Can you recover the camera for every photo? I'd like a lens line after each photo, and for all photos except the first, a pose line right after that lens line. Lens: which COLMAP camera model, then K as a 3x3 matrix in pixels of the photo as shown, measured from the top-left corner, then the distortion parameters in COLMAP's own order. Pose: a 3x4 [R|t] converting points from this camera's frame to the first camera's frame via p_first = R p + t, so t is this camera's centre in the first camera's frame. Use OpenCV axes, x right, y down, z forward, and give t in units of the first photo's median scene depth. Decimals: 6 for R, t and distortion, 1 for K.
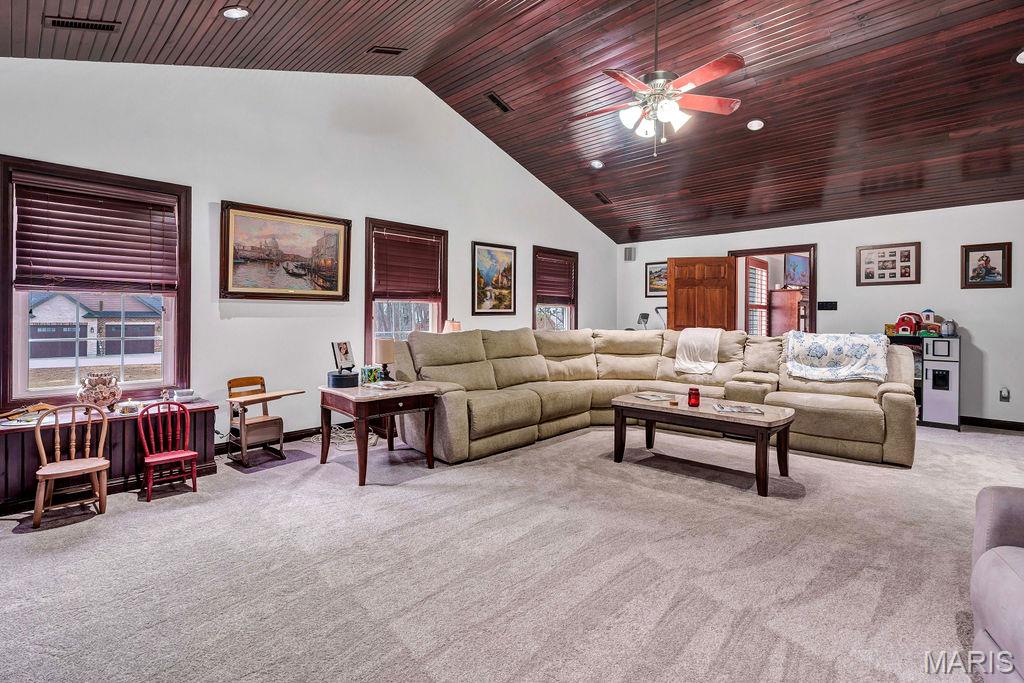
lens RADIAL K [[482.5, 0, 504.4], [0, 482.5, 317.6], [0, 0, 1]] dist [-0.001593, -0.000199]
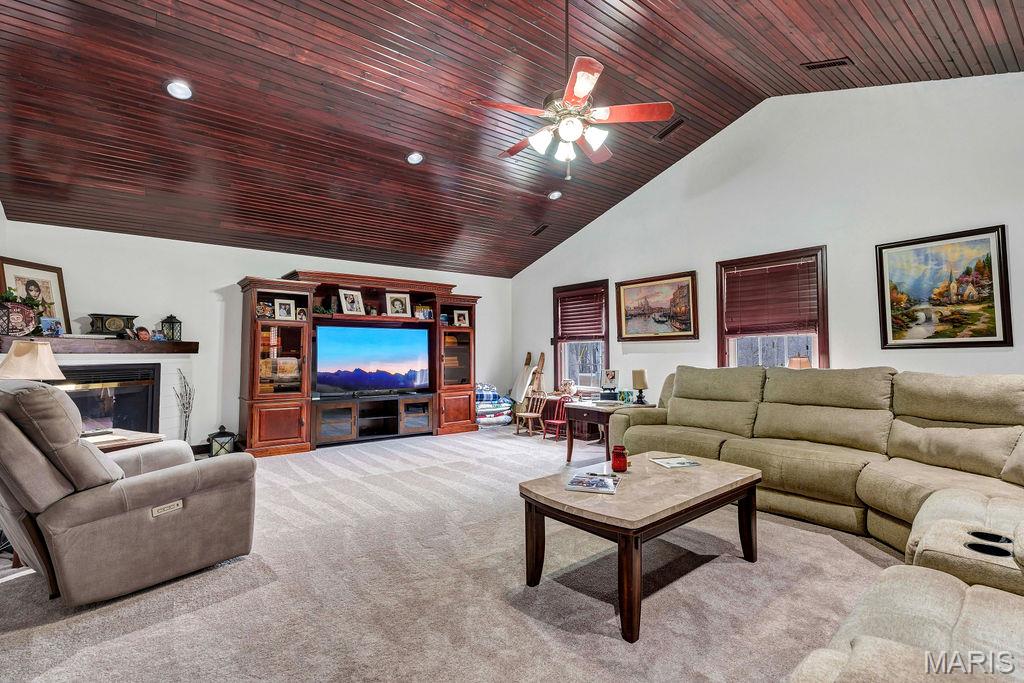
lens RADIAL K [[482.5, 0, 510.5], [0, 482.5, 345.9], [0, 0, 1]] dist [-0.001593, -0.000199]
pose [[-0.125145, -0.018081, -0.991974, 0.808471], [0.004408, 0.999814, -0.018780, 0.002233], [0.992129, -0.006723, -0.125042, 0.625167]]
